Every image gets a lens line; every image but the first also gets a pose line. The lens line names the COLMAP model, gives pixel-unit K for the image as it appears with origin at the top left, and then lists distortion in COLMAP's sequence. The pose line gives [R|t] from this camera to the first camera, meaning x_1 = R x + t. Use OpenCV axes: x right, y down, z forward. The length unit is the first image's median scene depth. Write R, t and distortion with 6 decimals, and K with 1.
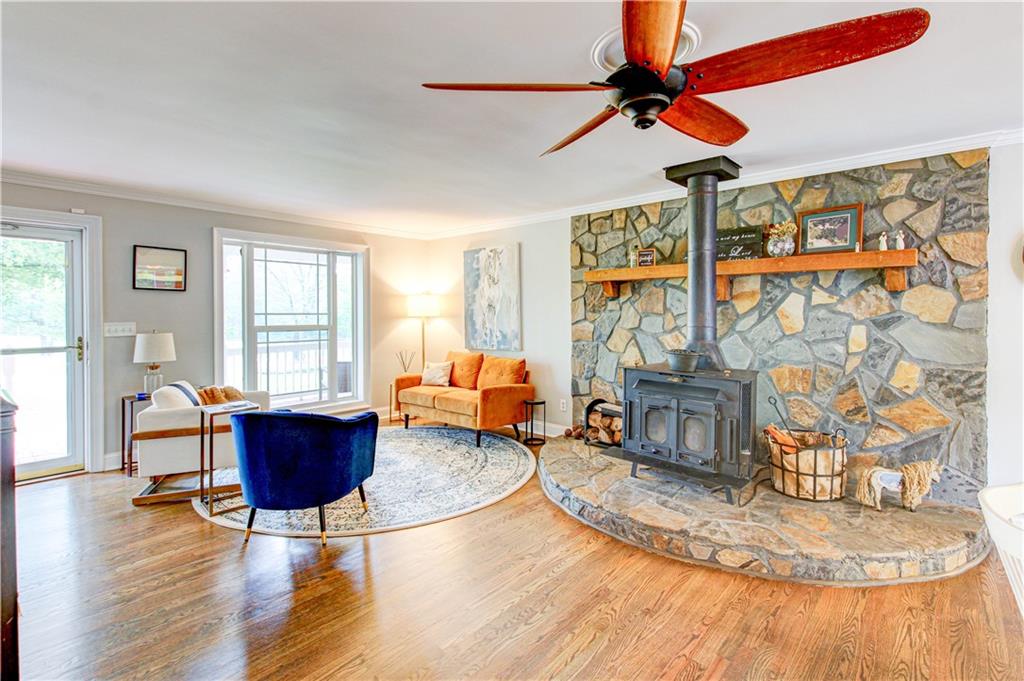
lens RADIAL K [[485.3, 0, 573.5], [0, 485.3, 324.6], [0, 0, 1]] dist [0.016694, -0.007513]
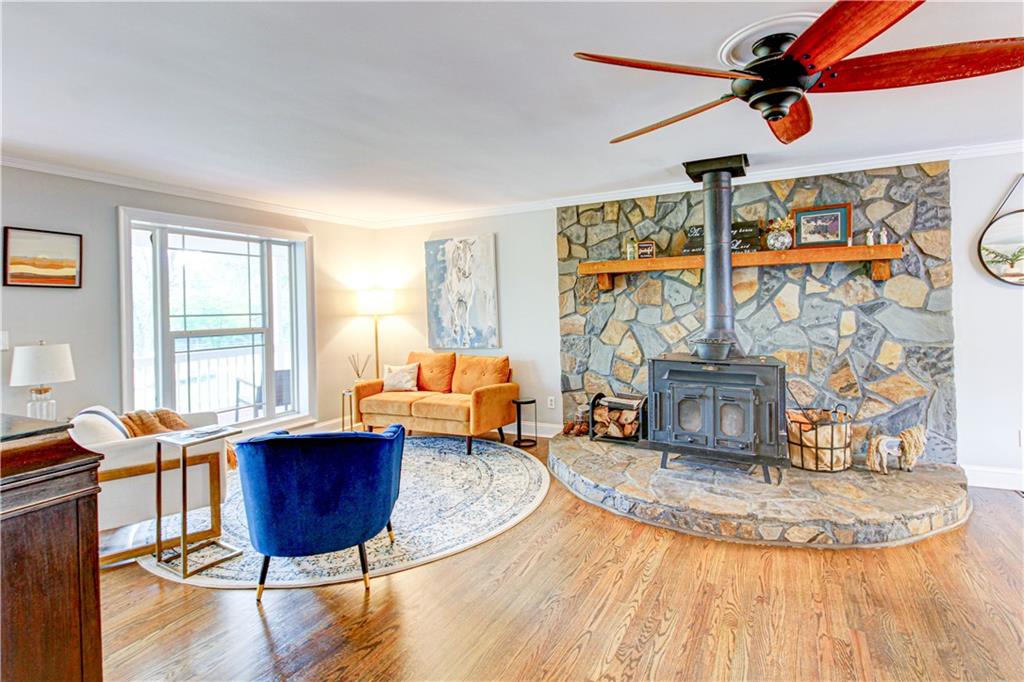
lens RADIAL K [[485.3, 0, 557.6], [0, 485.3, 310.4], [0, 0, 1]] dist [0.016694, -0.007513]
pose [[0.965003, -0.023021, 0.261225, -0.344285], [0.027868, 0.999501, -0.014865, -0.002129], [-0.260752, 0.021624, 0.965164, 0.085292]]
